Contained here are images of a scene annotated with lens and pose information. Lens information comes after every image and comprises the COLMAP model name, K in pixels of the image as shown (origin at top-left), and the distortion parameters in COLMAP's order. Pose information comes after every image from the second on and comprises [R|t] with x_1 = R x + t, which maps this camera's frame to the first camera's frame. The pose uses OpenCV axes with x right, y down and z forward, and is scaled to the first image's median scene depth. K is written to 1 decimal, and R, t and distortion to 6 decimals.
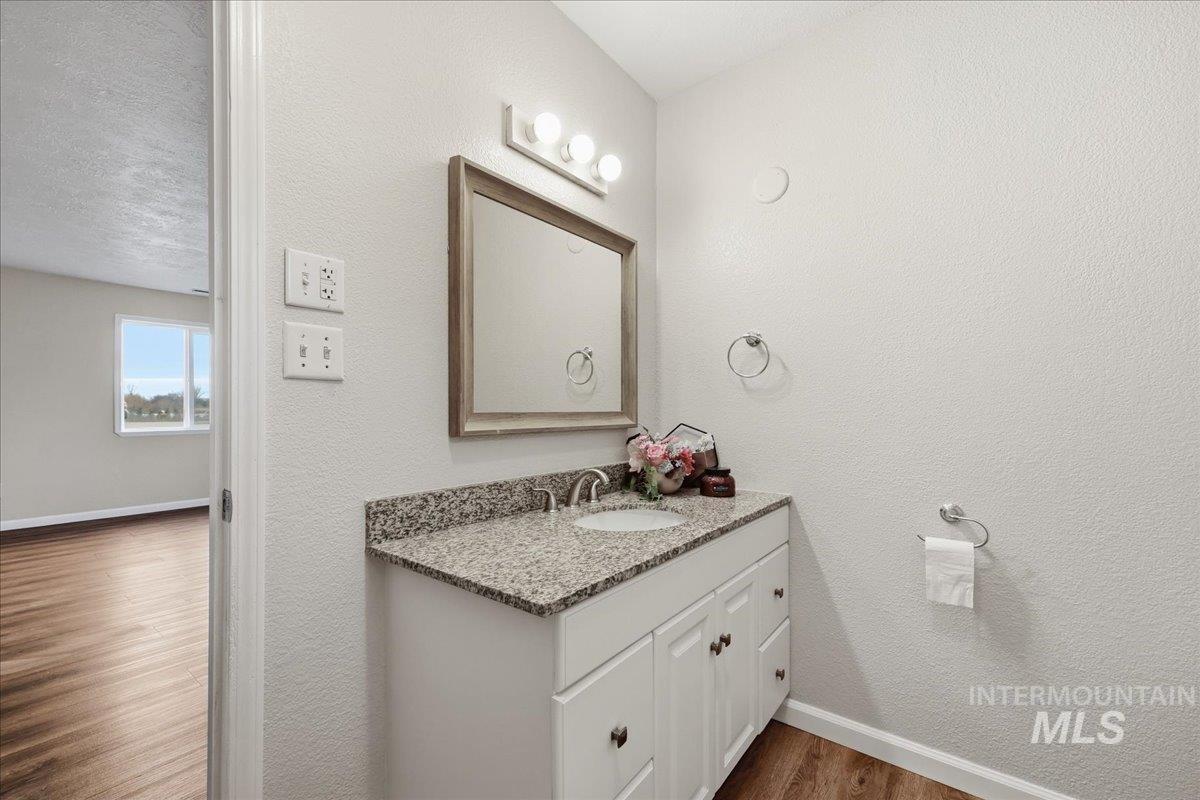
lens RADIAL K [[496.7, 0, 597.7], [0, 496.7, 405.1], [0, 0, 1]] dist [0.000427, -0.000004]
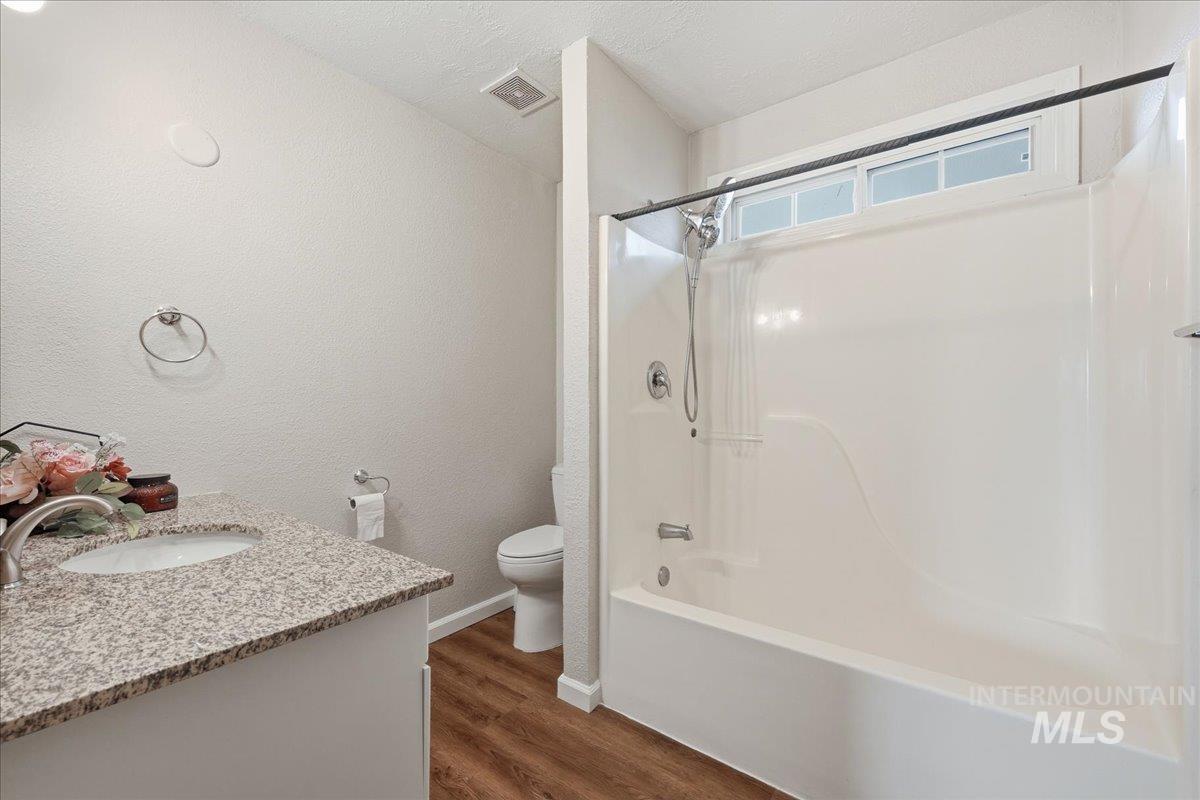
lens RADIAL K [[496.7, 0, 597.7], [0, 496.7, 405.1], [0, 0, 1]] dist [0.000427, -0.000004]
pose [[0.004716, -0.014272, 0.999887, -0.841399], [-0.002230, 0.999896, 0.014283, 0.004278], [-0.999986, -0.002298, 0.004684, 0.461375]]
